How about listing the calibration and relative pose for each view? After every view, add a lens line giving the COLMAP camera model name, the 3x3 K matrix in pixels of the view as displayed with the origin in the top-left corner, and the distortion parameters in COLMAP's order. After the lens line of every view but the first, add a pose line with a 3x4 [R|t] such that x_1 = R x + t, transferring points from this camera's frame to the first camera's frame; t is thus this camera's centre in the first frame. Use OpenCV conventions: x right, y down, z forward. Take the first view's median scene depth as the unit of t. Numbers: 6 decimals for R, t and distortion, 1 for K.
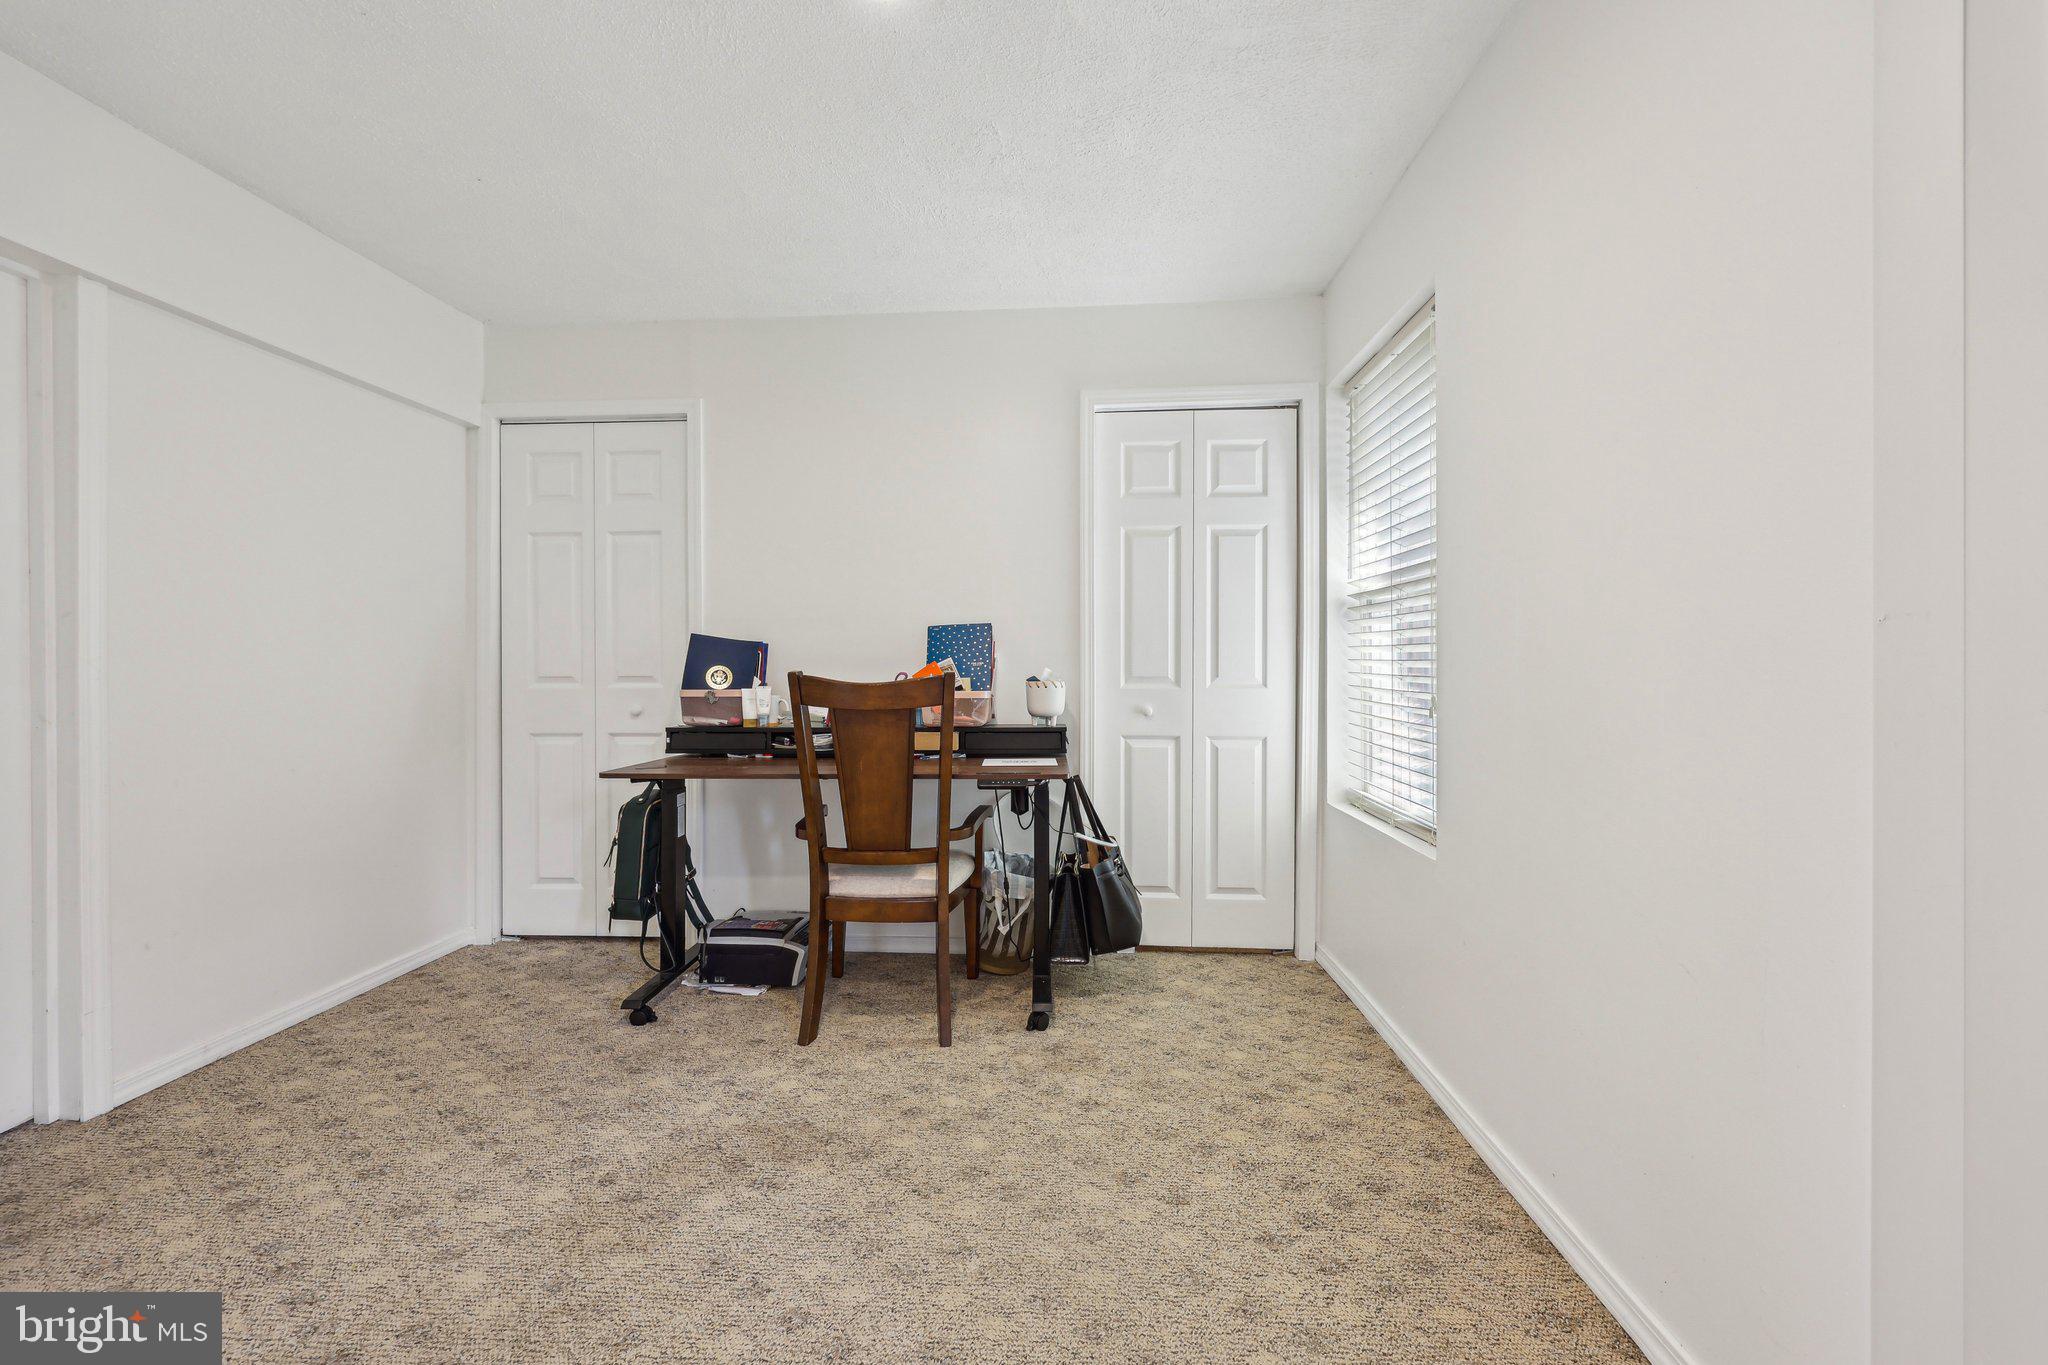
lens RADIAL K [[835.6, 0, 1022.1], [0, 835.6, 672.0], [0, 0, 1]] dist [0.002788, -0.000606]
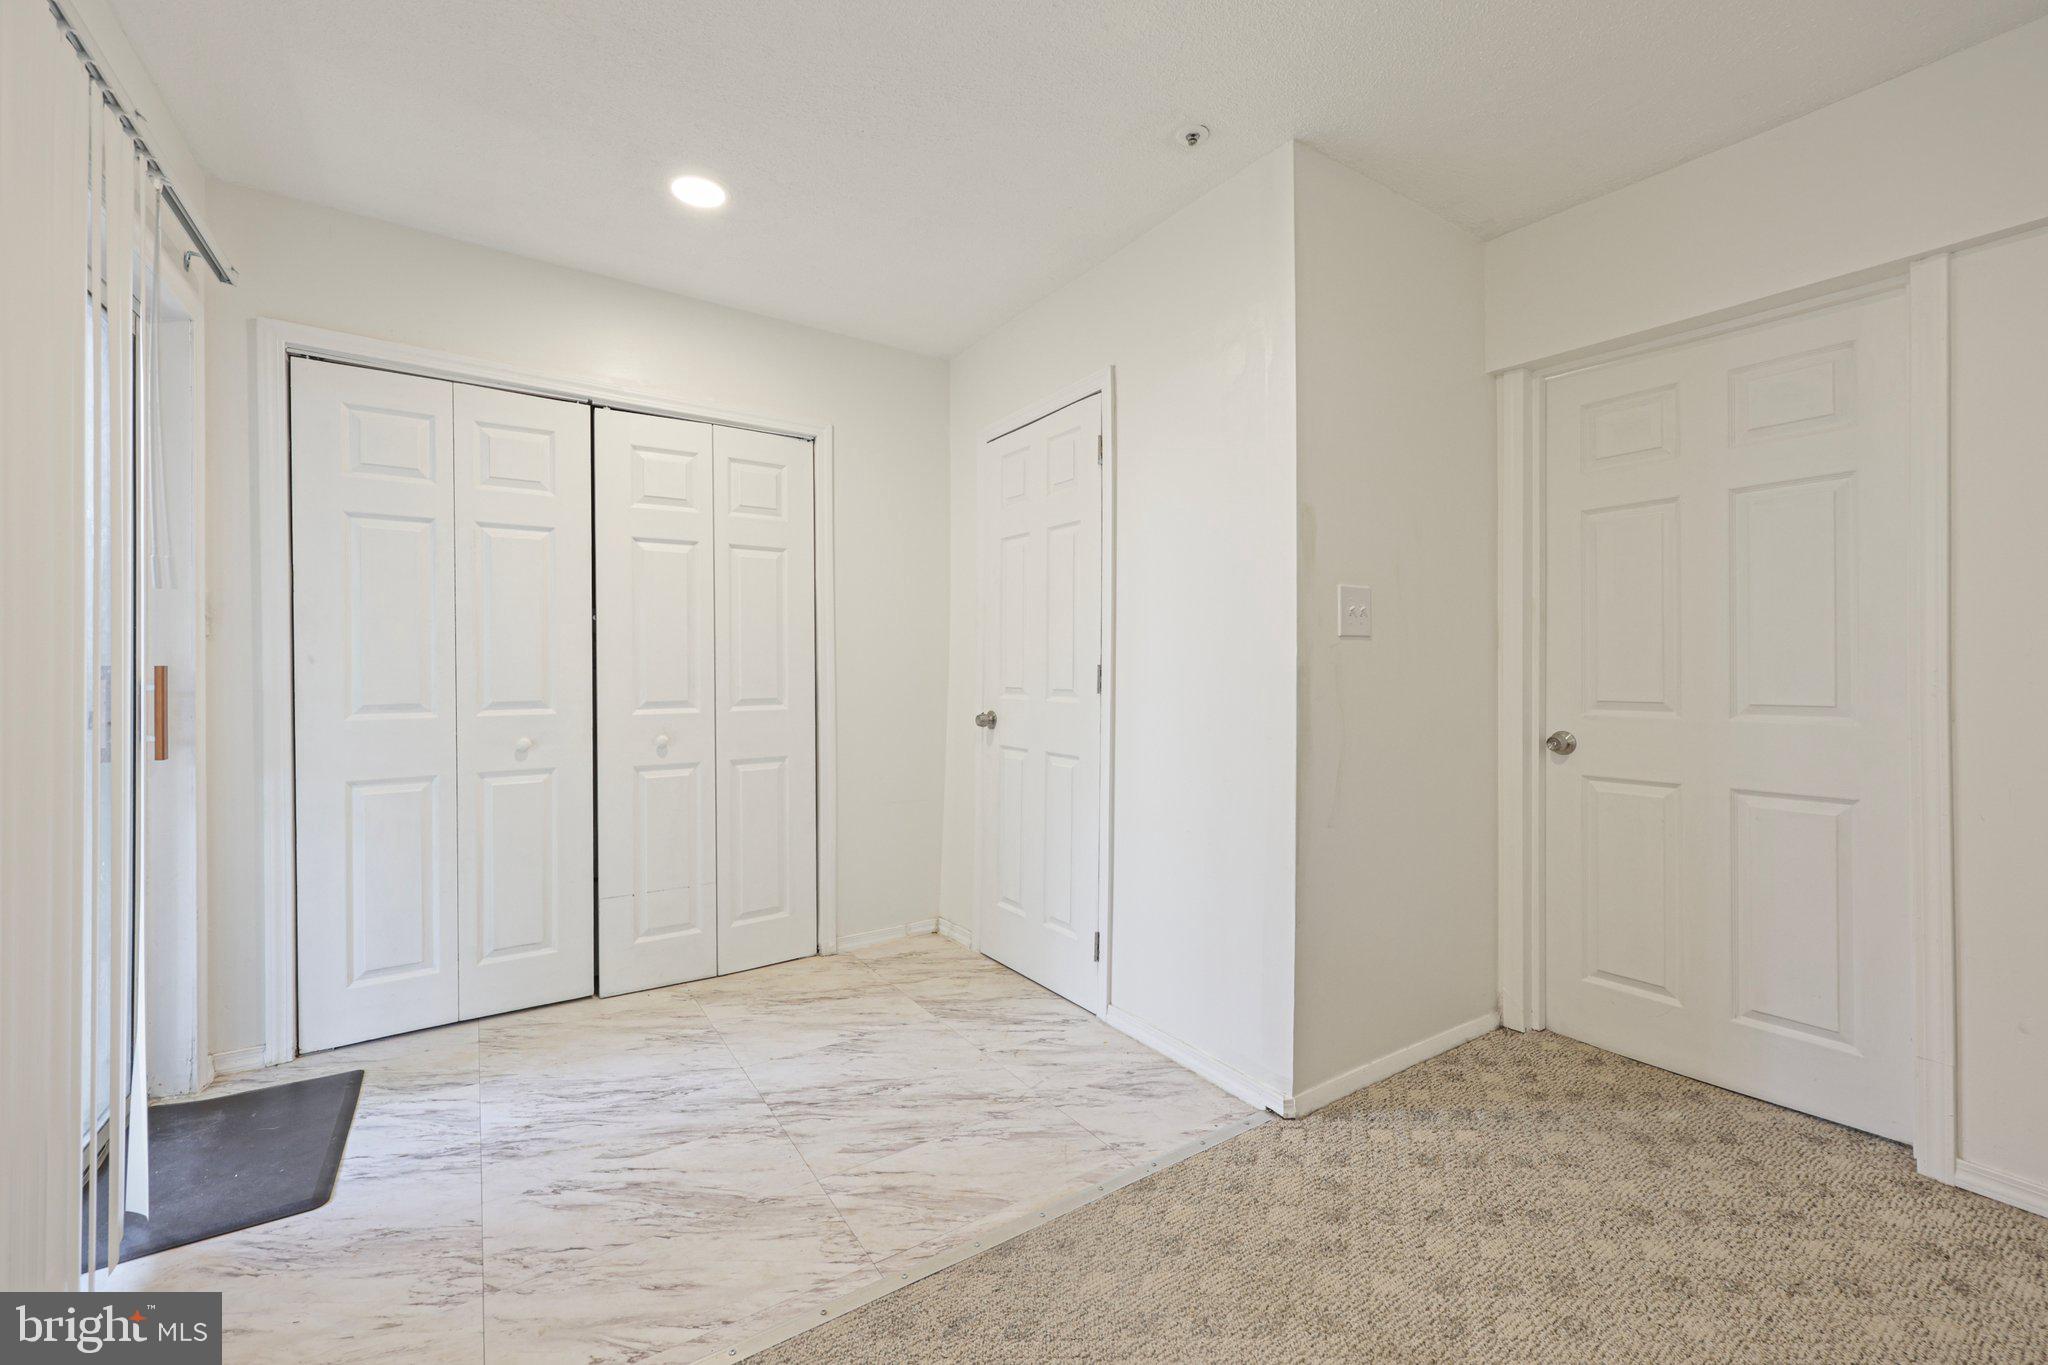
lens RADIAL K [[835.6, 0, 1025.4], [0, 835.6, 674.8], [0, 0, 1]] dist [0.002788, -0.000606]
pose [[-0.808110, 0.003347, -0.589022, 0.237410], [-0.002939, 0.999948, 0.009714, -0.021897], [0.589025, 0.009581, -0.808058, 1.231710]]
